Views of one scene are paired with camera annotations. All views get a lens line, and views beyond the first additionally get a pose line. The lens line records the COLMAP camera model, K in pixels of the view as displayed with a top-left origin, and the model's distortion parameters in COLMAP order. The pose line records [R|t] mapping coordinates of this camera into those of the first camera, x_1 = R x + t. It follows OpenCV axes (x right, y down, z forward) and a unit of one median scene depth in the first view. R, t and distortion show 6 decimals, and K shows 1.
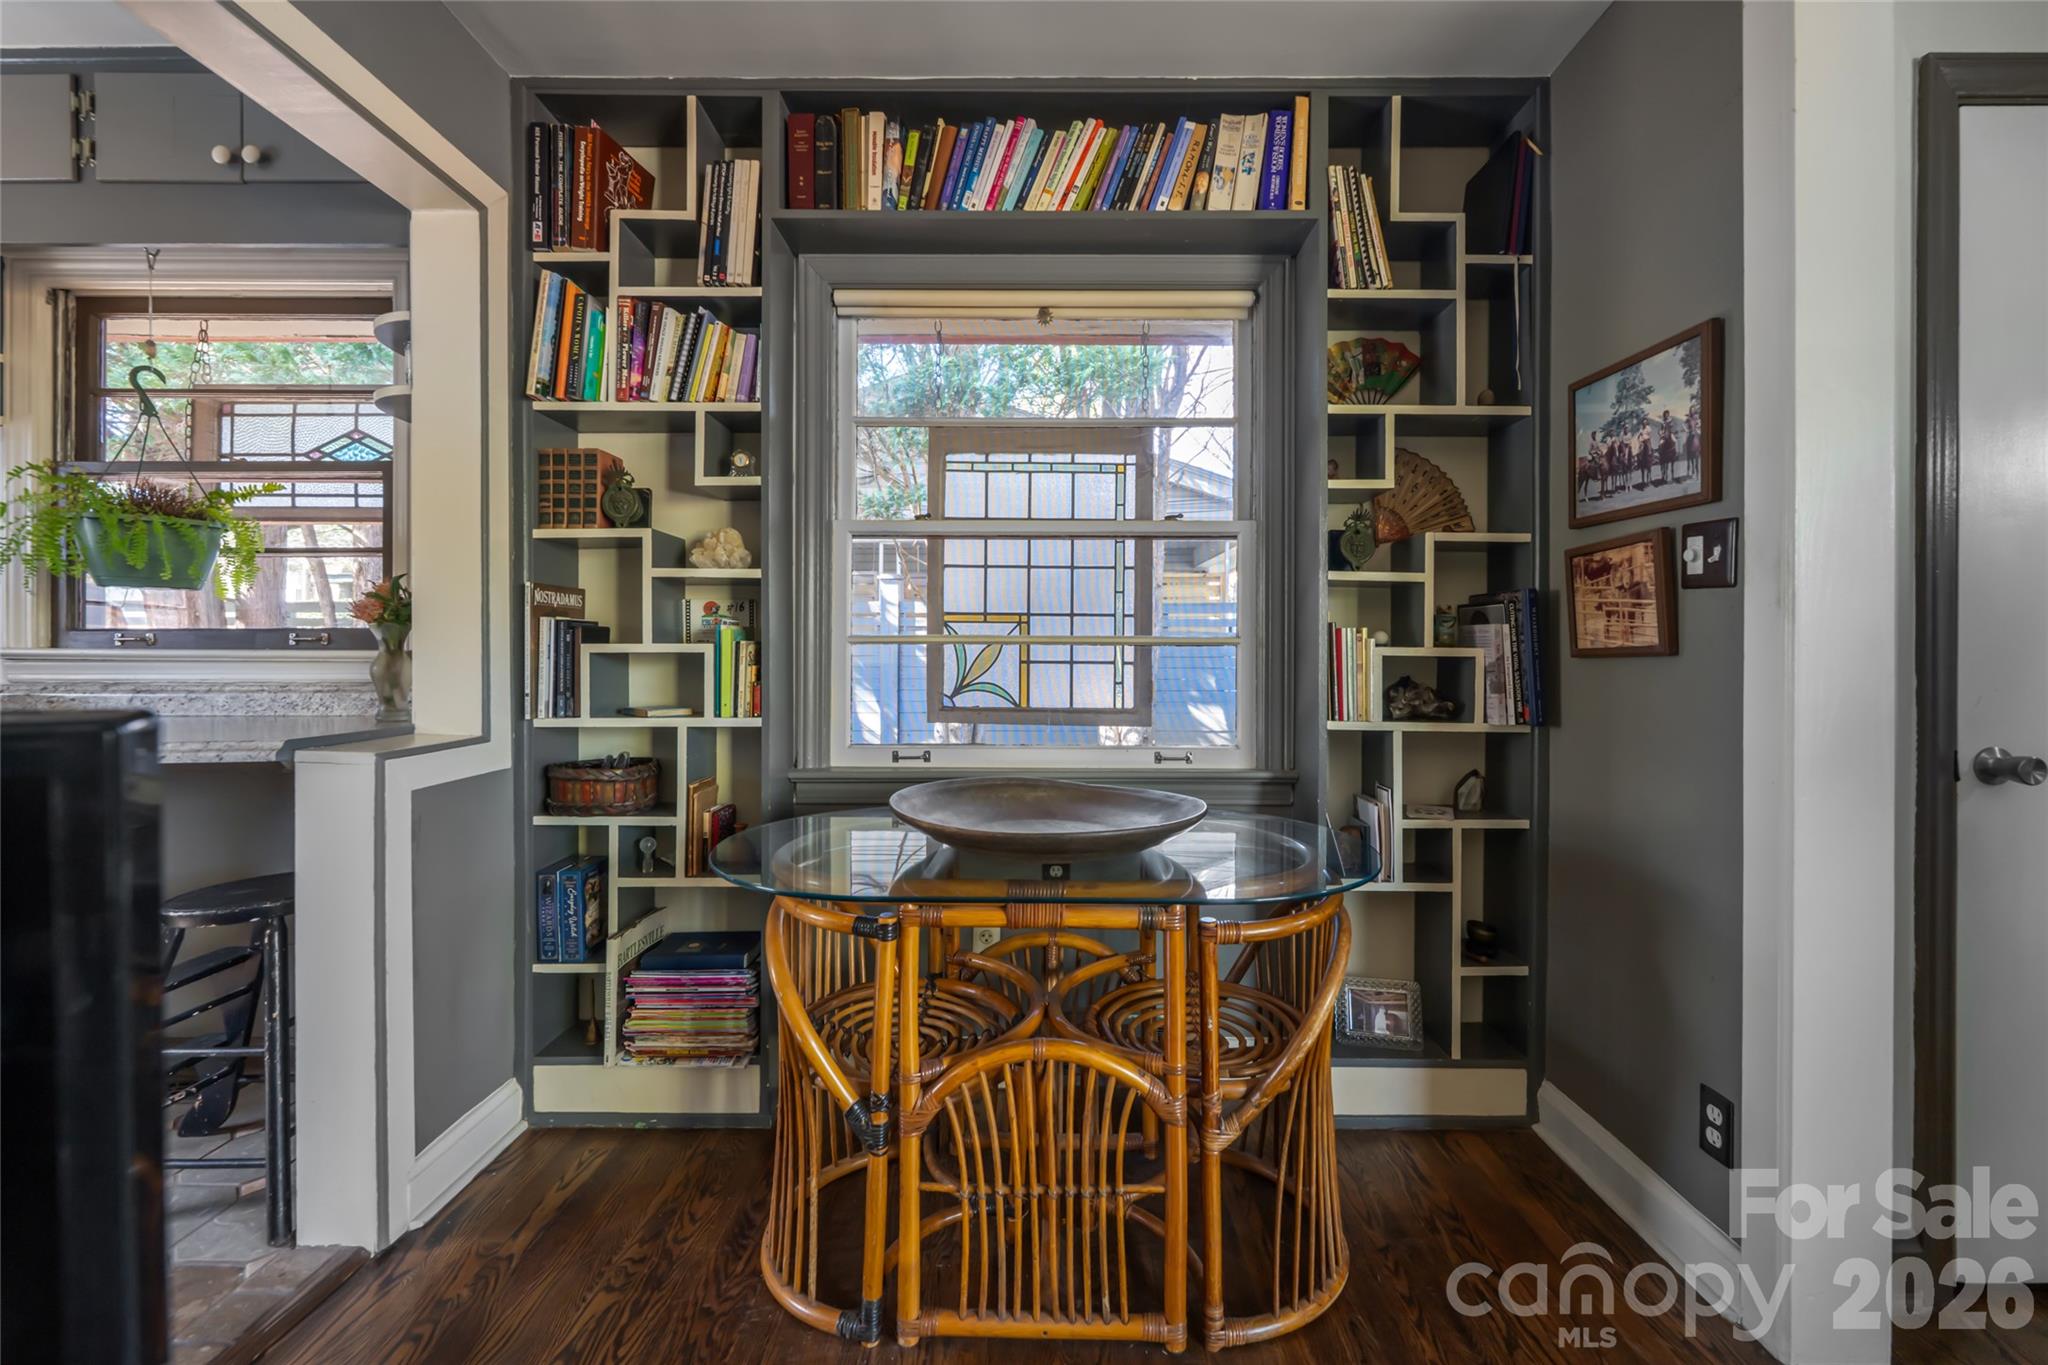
lens RADIAL K [[839.1, 0, 1024.4], [0, 839.1, 651.9], [0, 0, 1]] dist [0.000310, 0.000122]
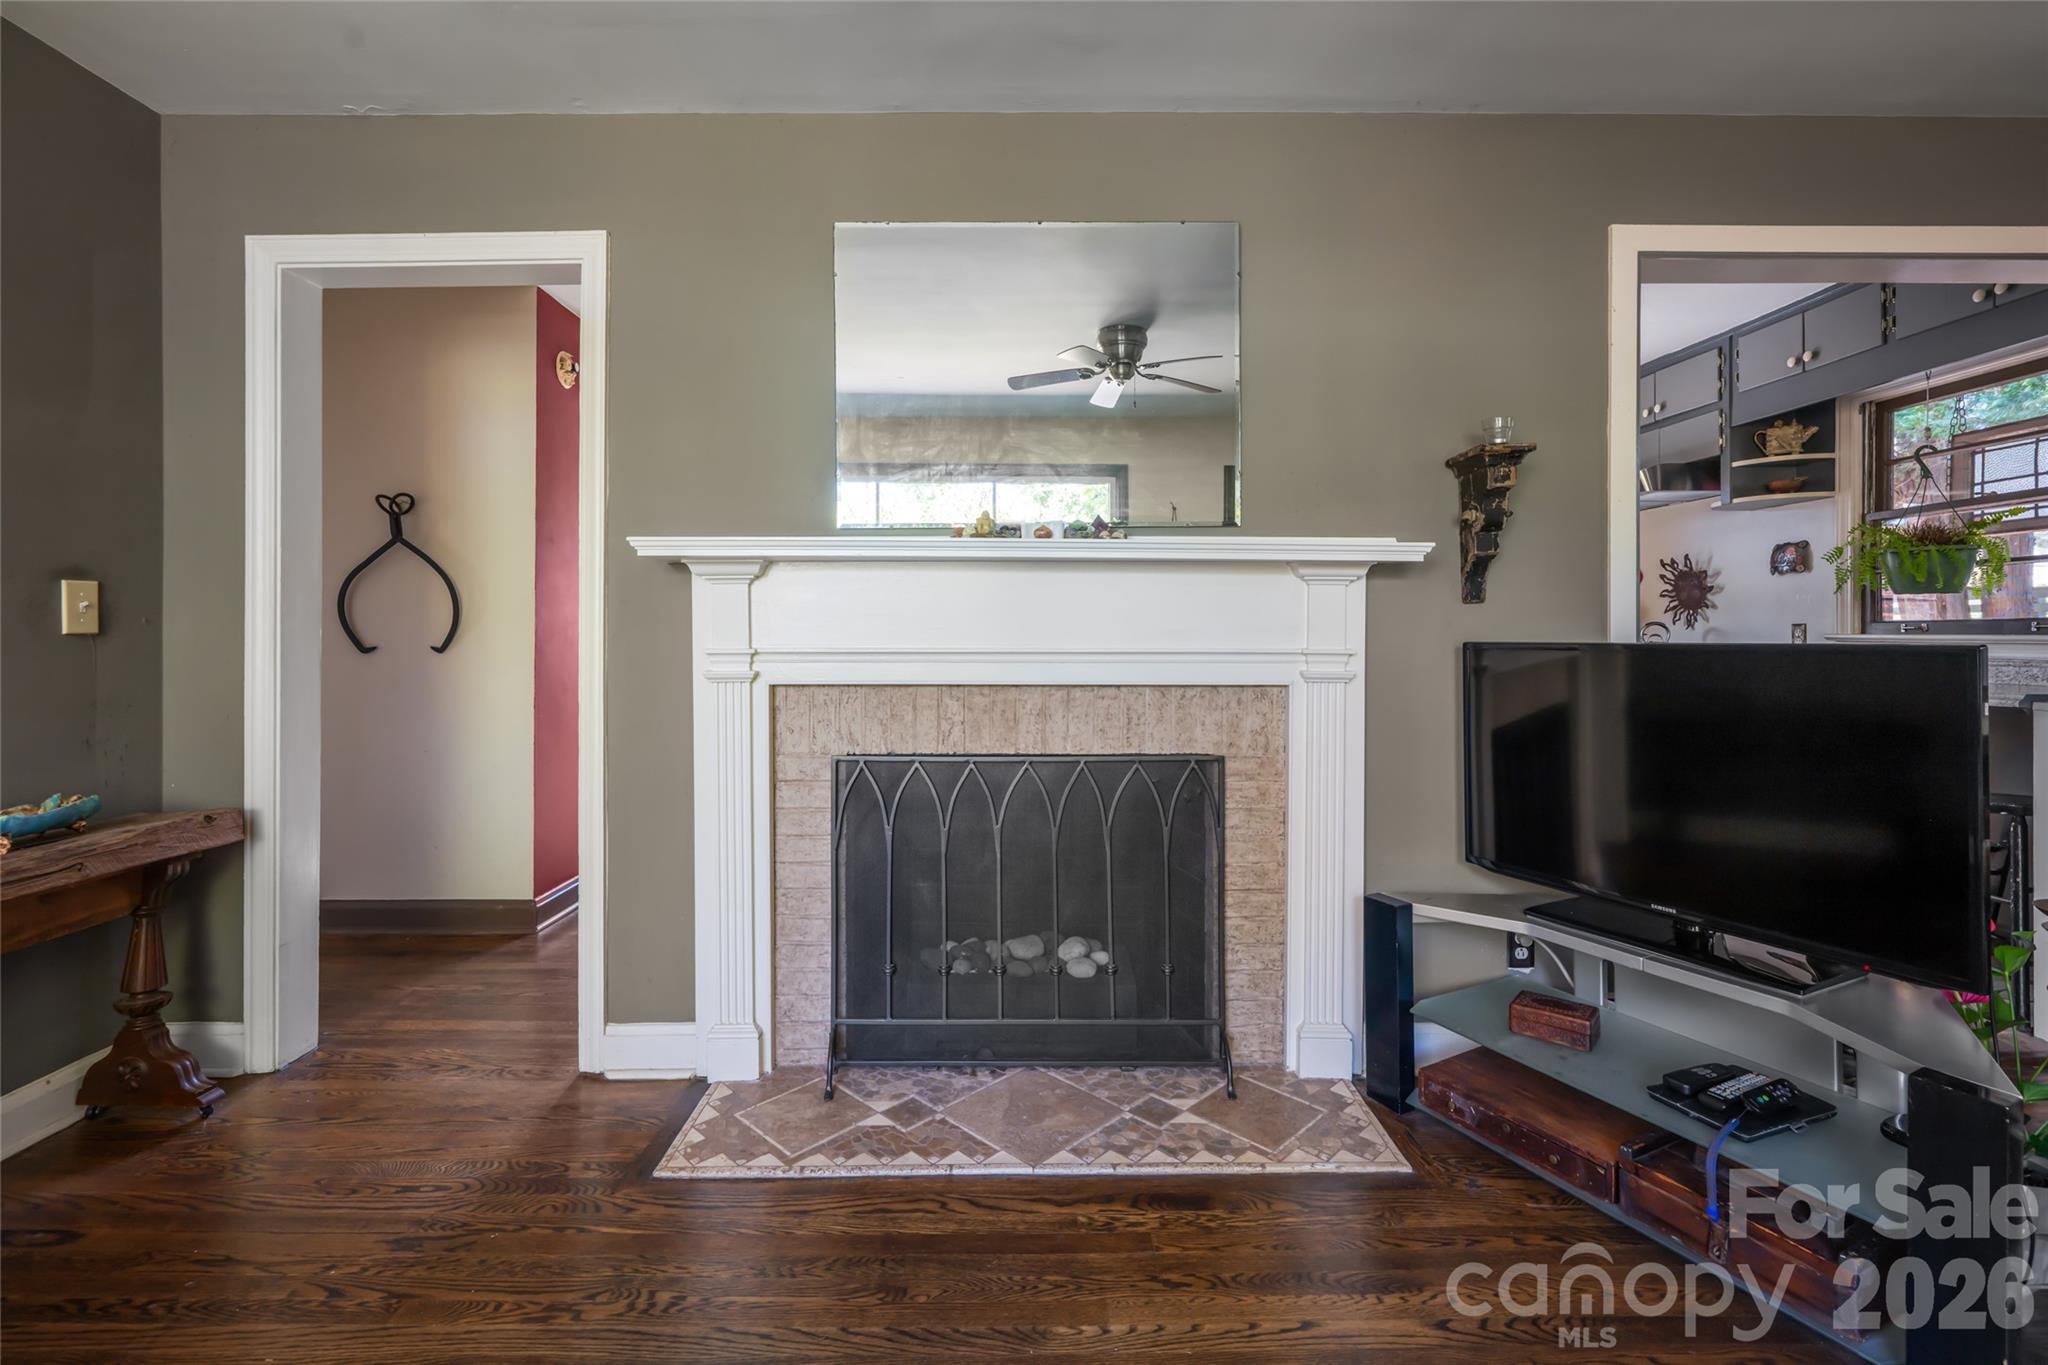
lens RADIAL K [[914.4, 0, 1021.5], [0, 914.4, 635.3], [0, 0, 1]] dist [0.000003, -0.000157]
pose [[0.011429, -0.001834, -0.999933, 0.530190], [-0.003495, 0.999992, -0.001874, 0.006606], [0.999929, 0.003516, 0.011422, -0.589237]]
